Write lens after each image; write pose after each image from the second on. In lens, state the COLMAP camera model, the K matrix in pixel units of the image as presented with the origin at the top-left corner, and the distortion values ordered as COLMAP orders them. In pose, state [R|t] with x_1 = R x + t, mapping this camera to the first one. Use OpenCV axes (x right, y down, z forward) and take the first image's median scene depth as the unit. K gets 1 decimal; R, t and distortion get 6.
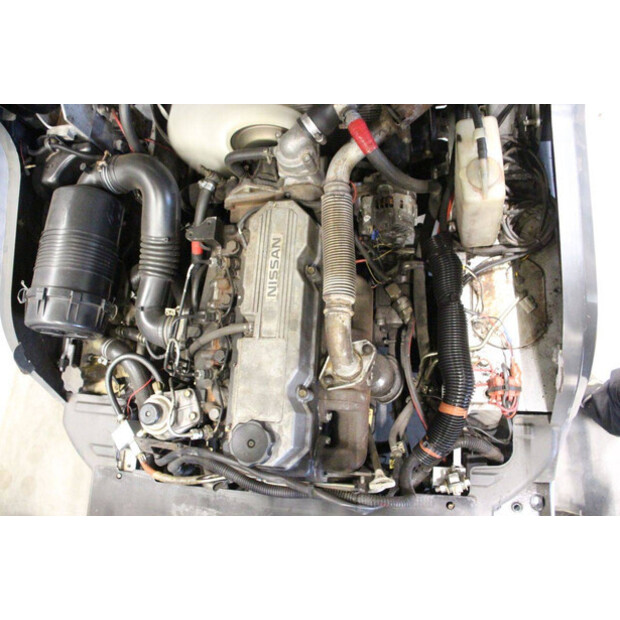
lens RADIAL K [[525.5, 0, 309.6], [0, 525.5, 308.7], [0, 0, 1]] dist [-0.118129, 0.042953]
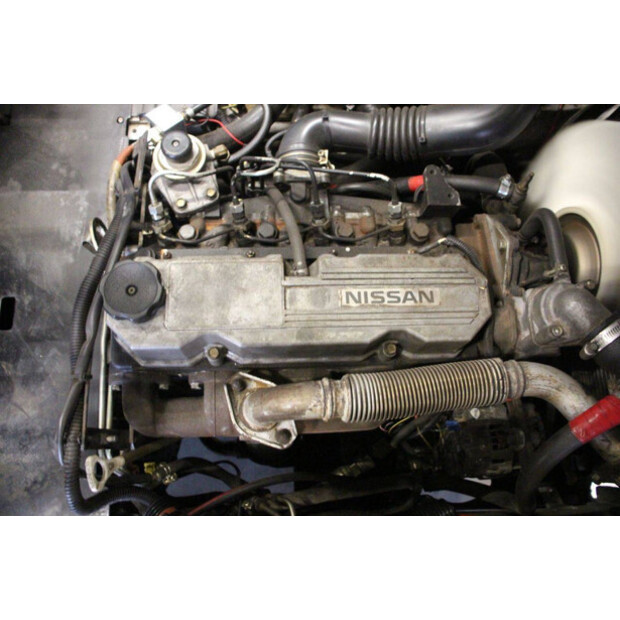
lens RADIAL K [[525.5, 0, 308.2], [0, 525.5, 310.1], [0, 0, 1]] dist [-0.118129, 0.042953]
pose [[0.081429, 0.996677, -0.002007, -0.054403], [-0.983786, 0.080699, 0.160167, -0.077868], [0.159796, -0.011068, 0.987088, 0.282786]]
